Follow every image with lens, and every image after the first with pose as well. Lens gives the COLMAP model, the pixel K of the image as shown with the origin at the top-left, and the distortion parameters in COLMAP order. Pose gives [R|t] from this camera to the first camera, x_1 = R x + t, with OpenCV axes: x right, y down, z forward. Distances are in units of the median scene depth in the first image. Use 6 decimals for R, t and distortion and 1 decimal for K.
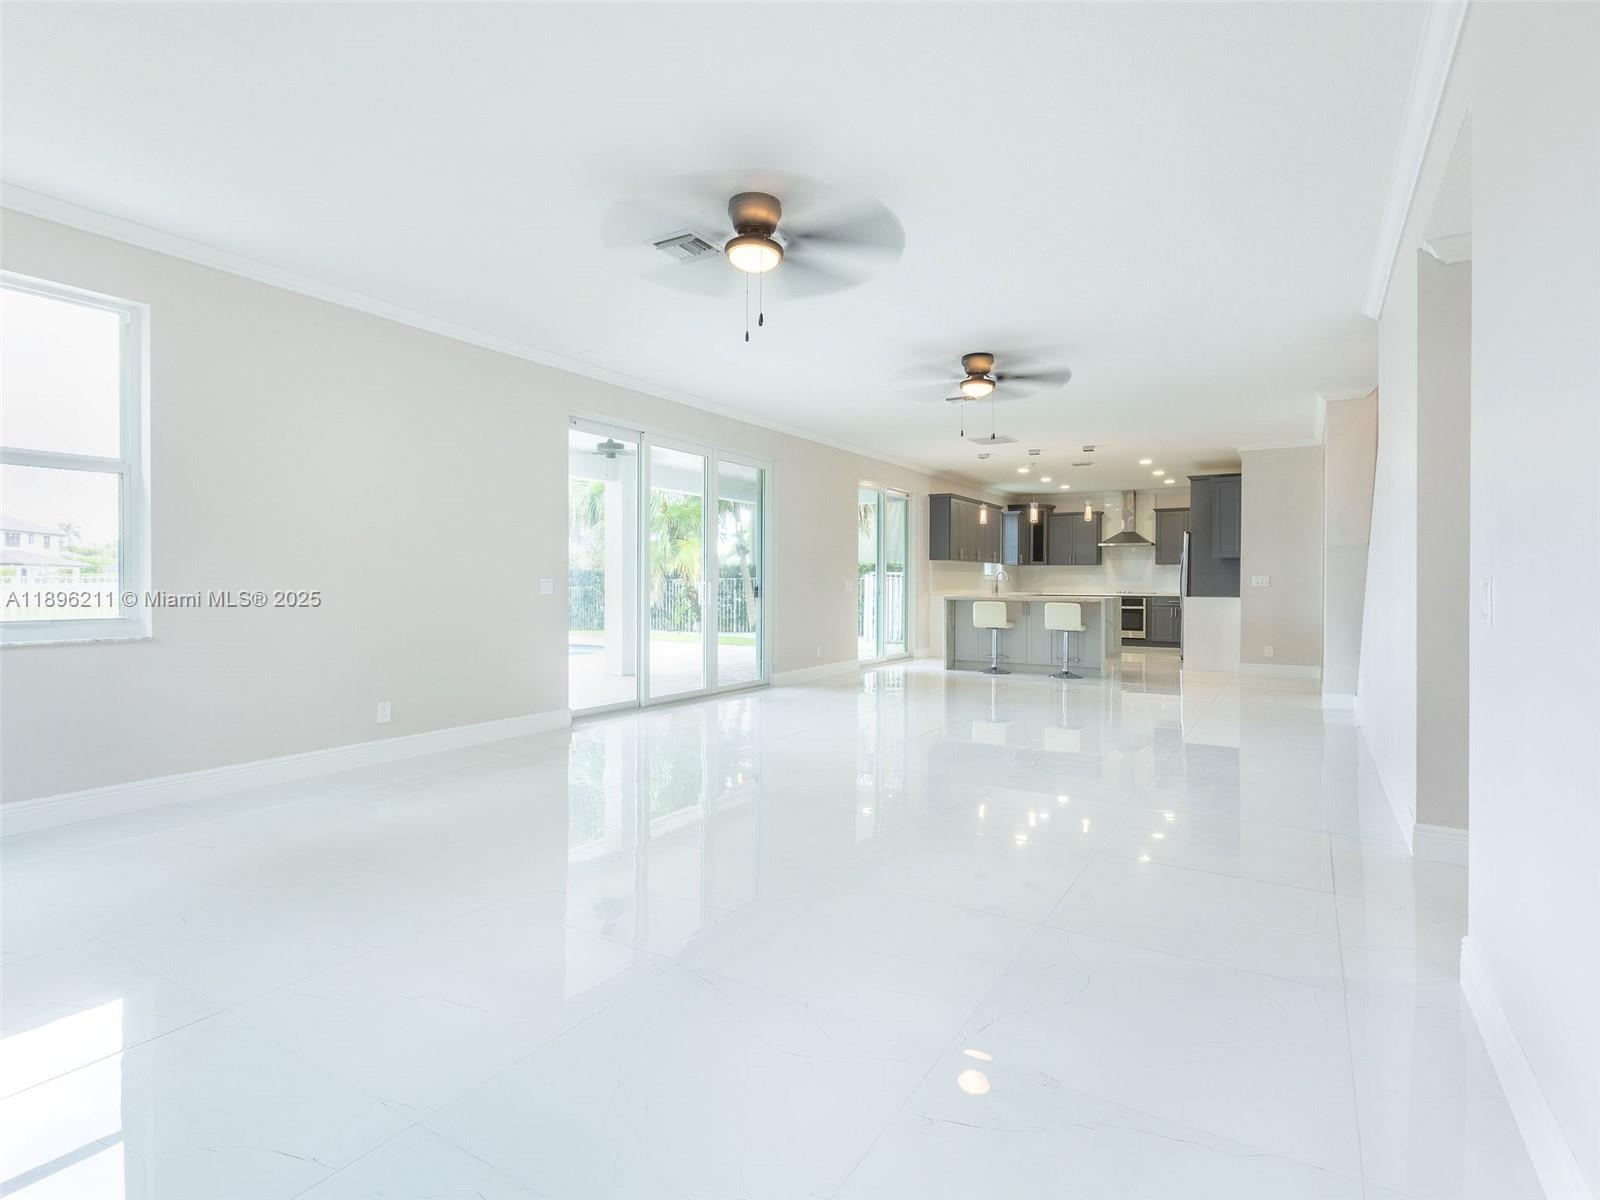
lens RADIAL K [[816.7, 0, 805.0], [0, 816.7, 589.6], [0, 0, 1]] dist [-0.002066, 0.000029]
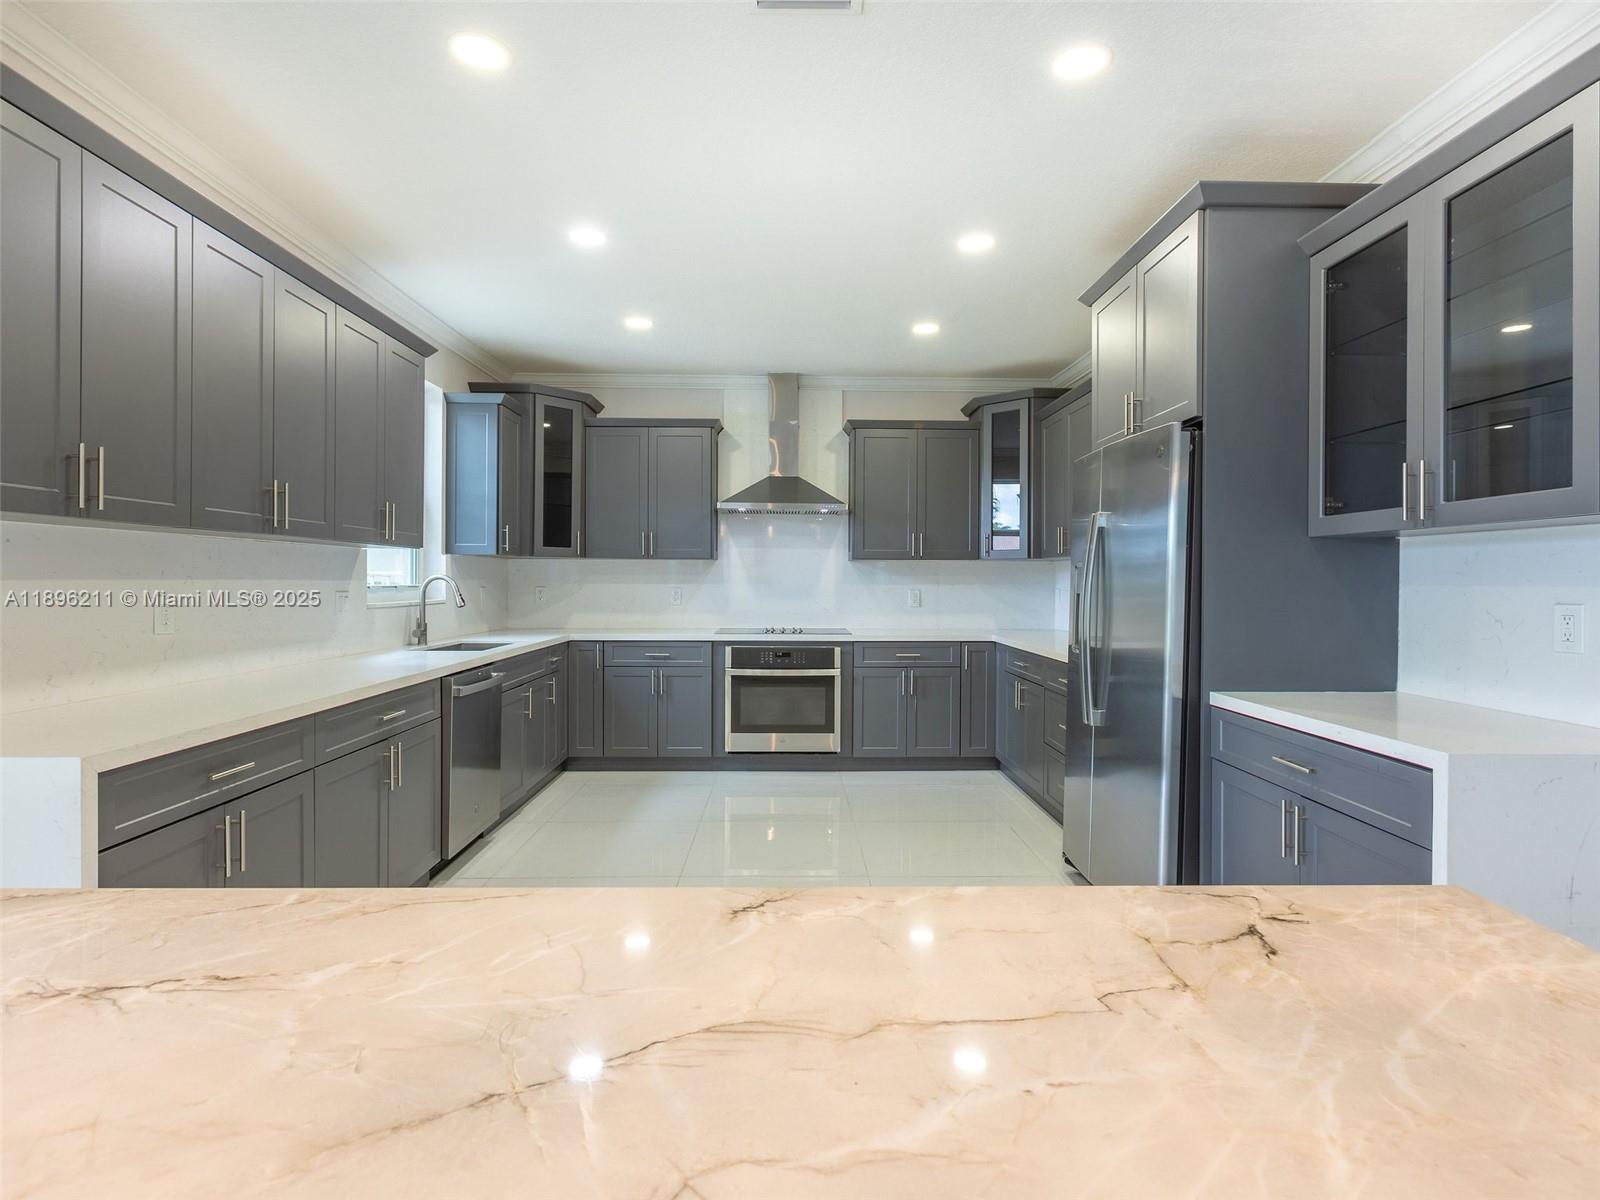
lens RADIAL K [[816.7, 0, 803.2], [0, 816.7, 583.5], [0, 0, 1]] dist [-0.002066, 0.000029]
pose [[0.839545, -0.003601, 0.543279, 0.185857], [0.002683, 0.999993, 0.002482, -0.019126], [-0.543284, -0.000626, 0.839549, 0.655900]]
